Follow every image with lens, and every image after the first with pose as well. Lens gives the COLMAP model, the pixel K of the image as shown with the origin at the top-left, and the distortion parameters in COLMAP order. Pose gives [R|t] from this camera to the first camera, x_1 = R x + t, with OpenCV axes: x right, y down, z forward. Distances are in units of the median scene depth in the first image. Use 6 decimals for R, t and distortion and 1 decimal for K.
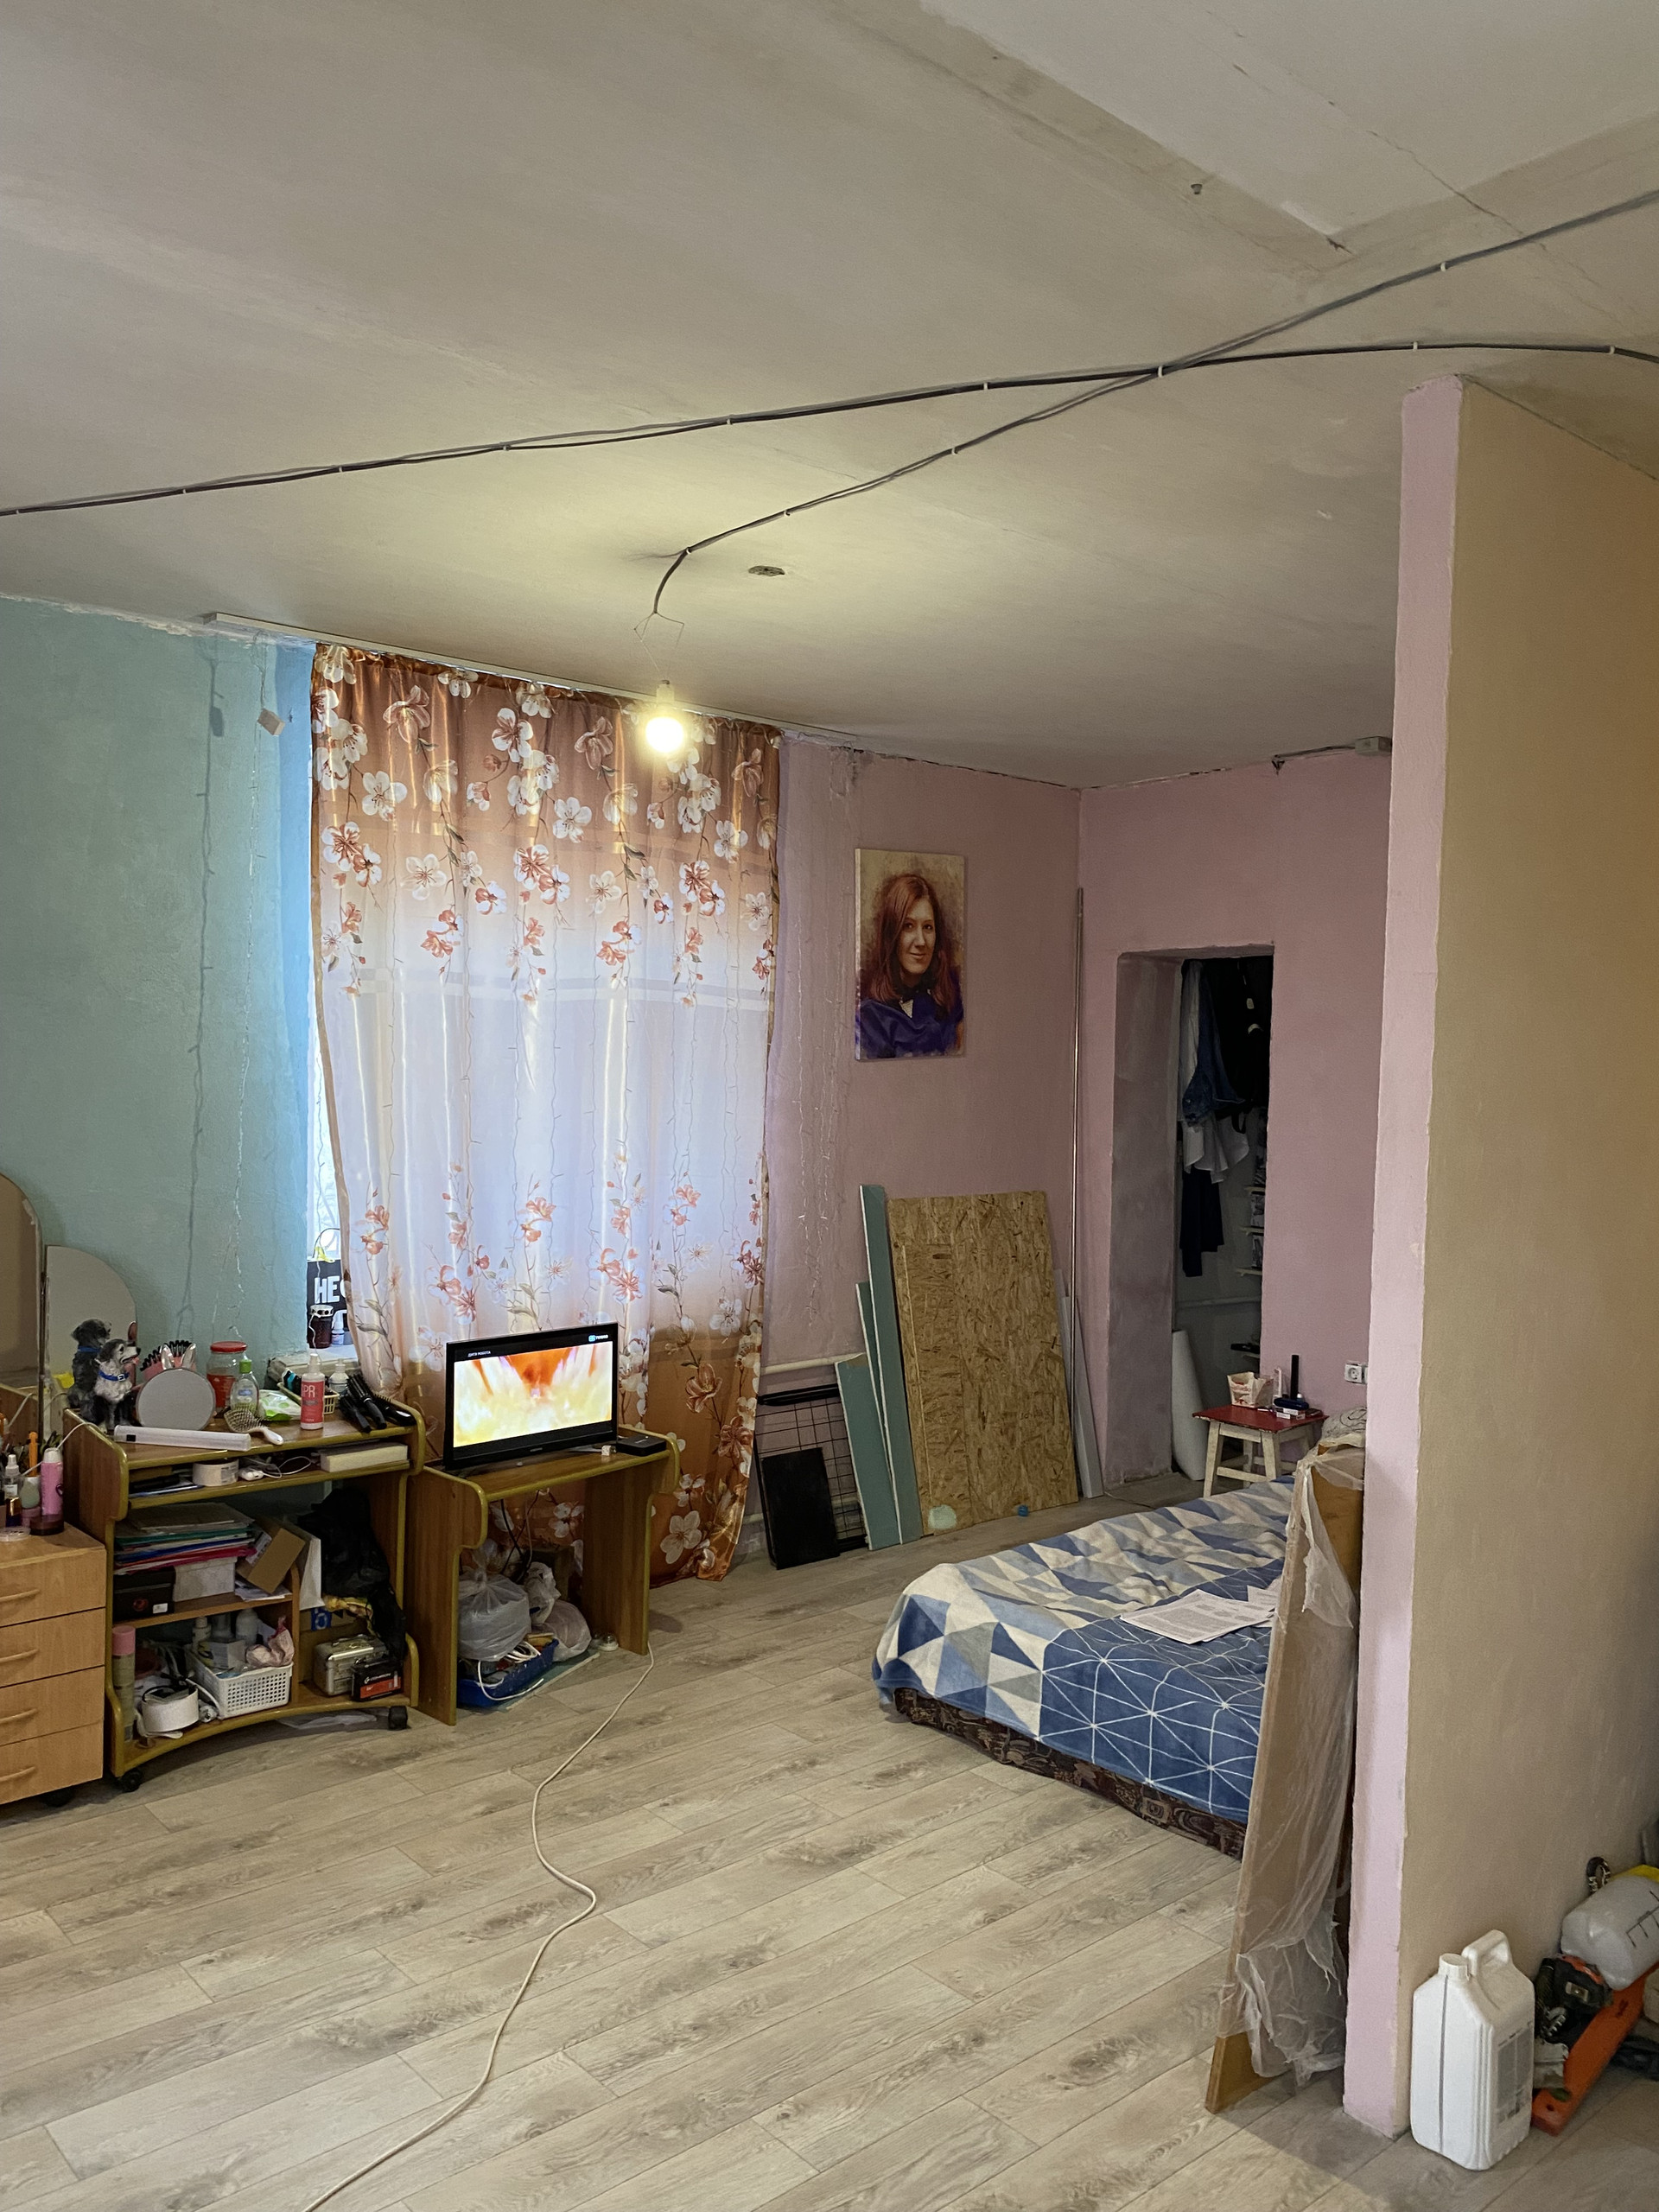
lens RADIAL K [[1691.7, 0, 829.5], [0, 1691.7, 1106.0], [0, 0, 1]] dist [-0.001076, -0.012149]
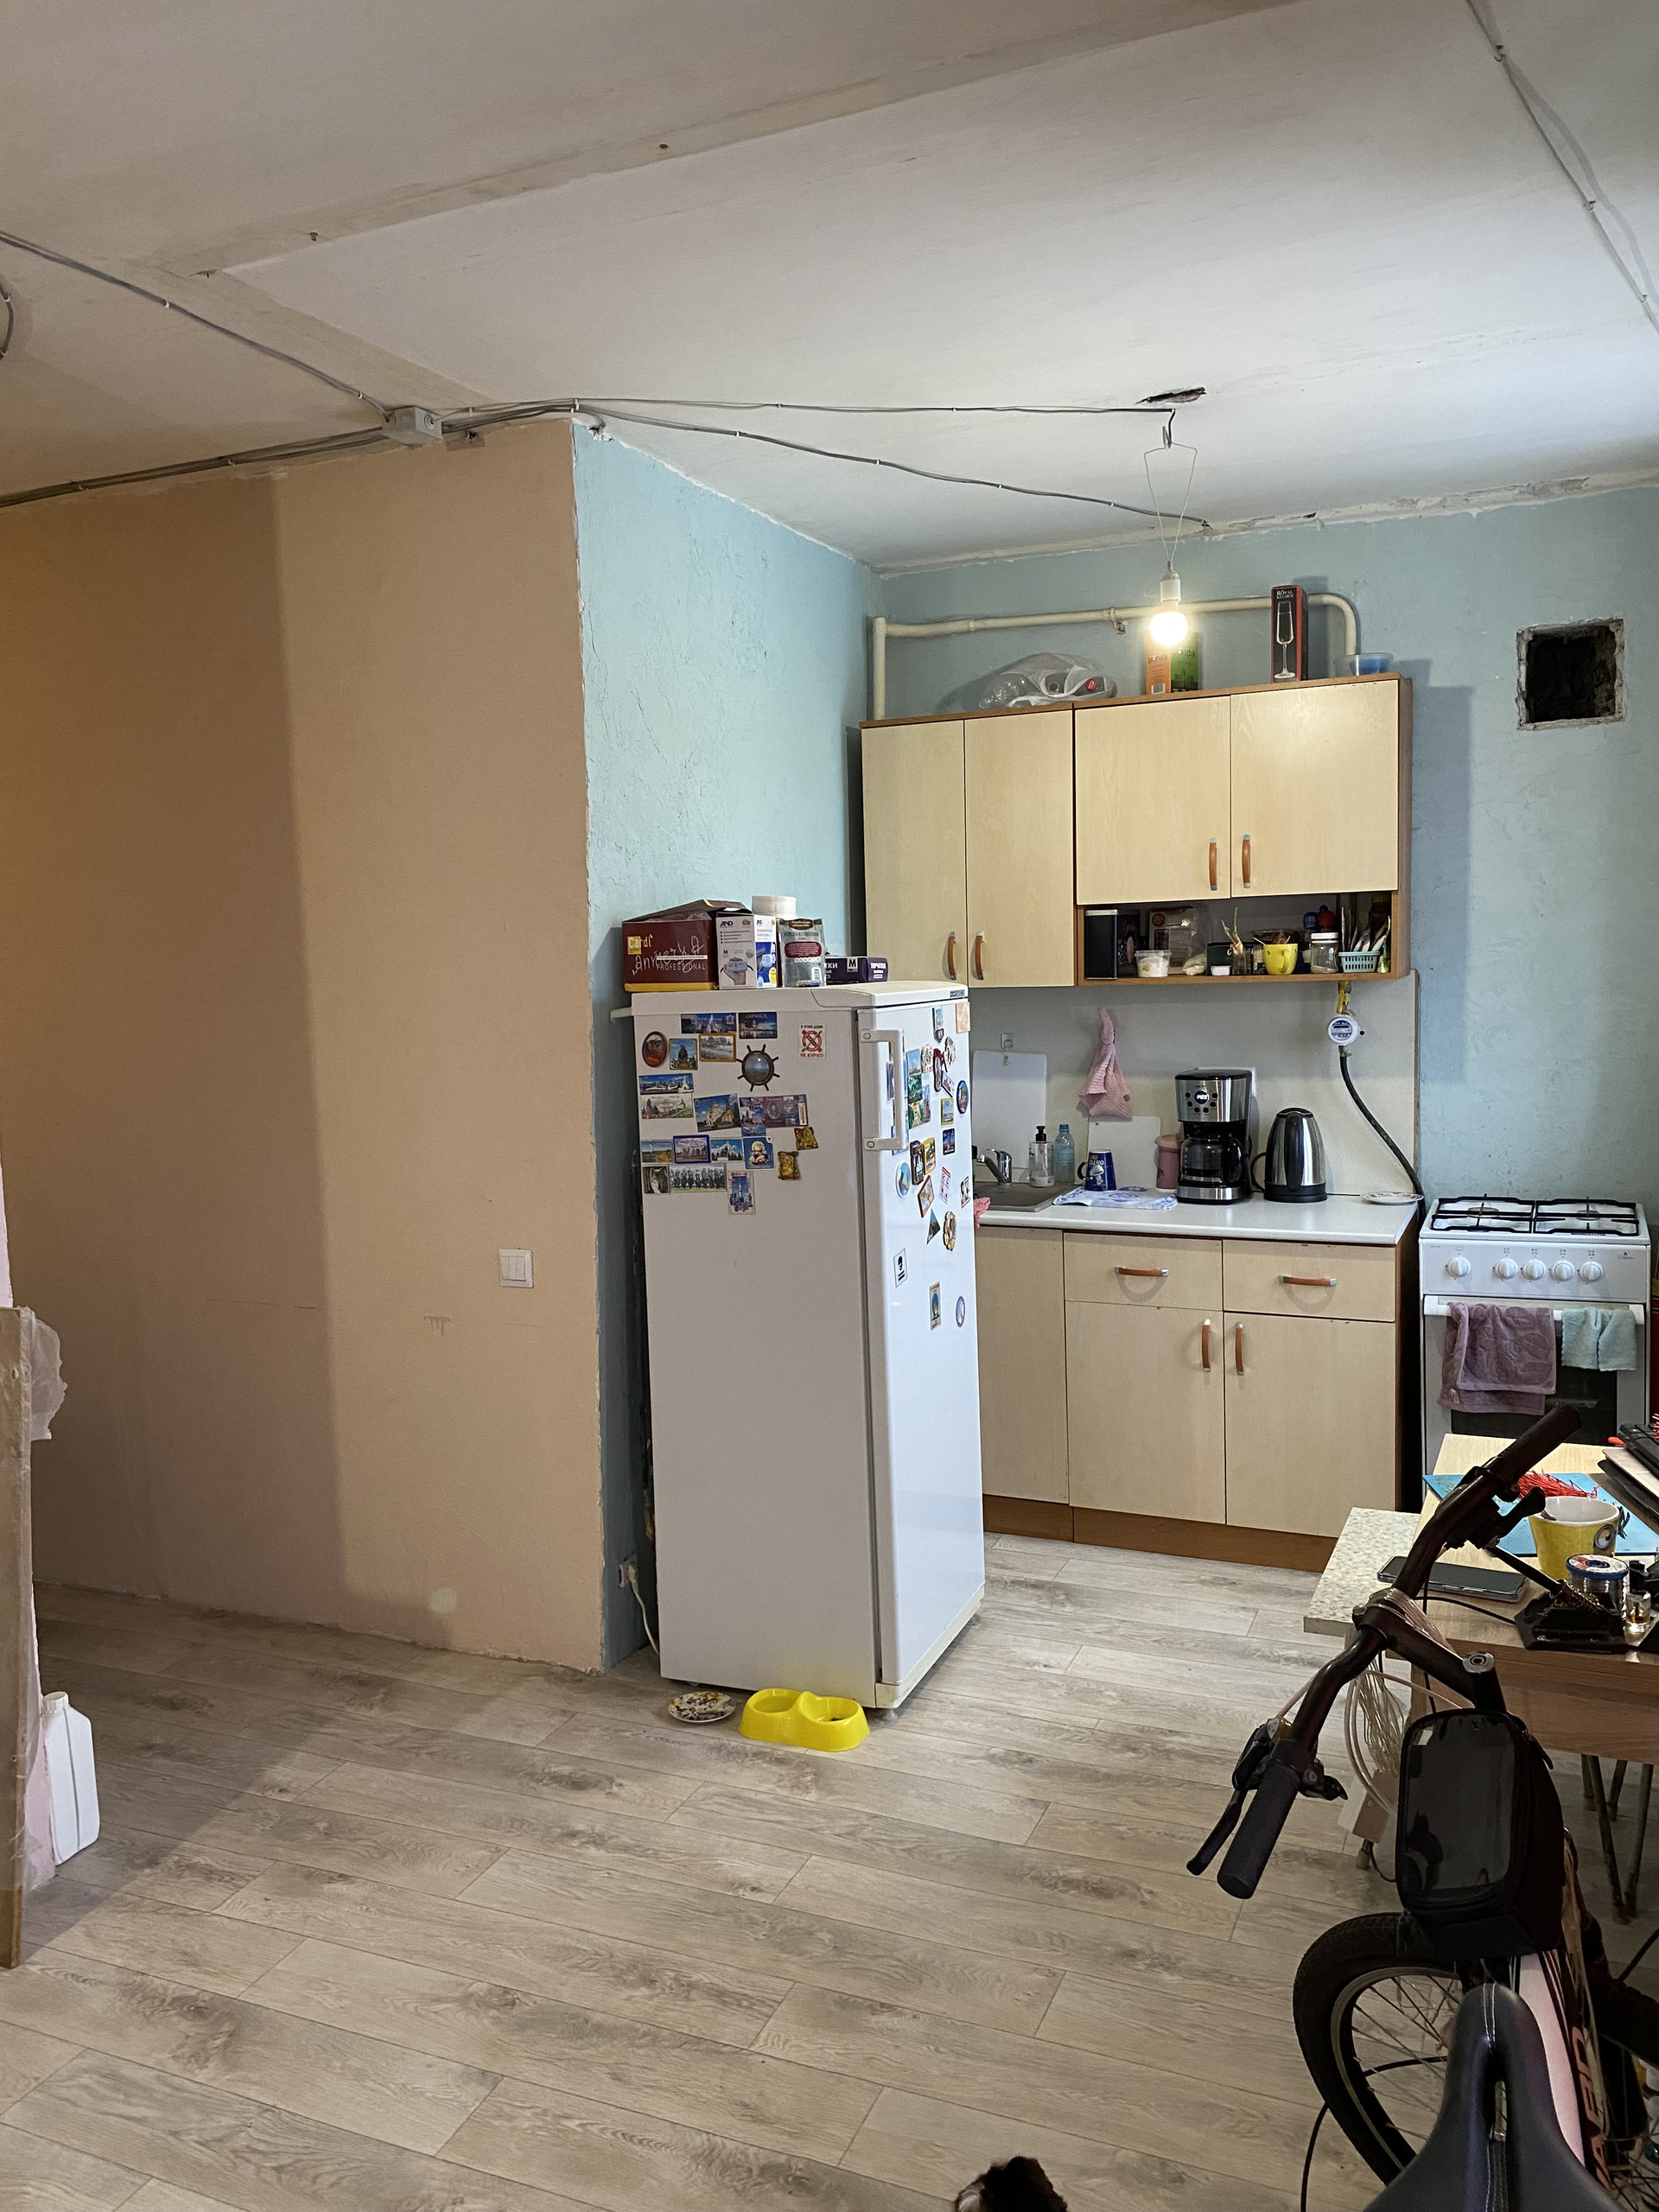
lens RADIAL K [[1686.7, 0, 791.3], [0, 1686.7, 1108.1], [0, 0, 1]] dist [0.098229, -0.123620]
pose [[-0.396333, -0.100595, 0.912579, -0.561162], [0.051684, 0.989959, 0.131571, -0.024064], [-0.916651, 0.099312, -0.387155, 0.596987]]
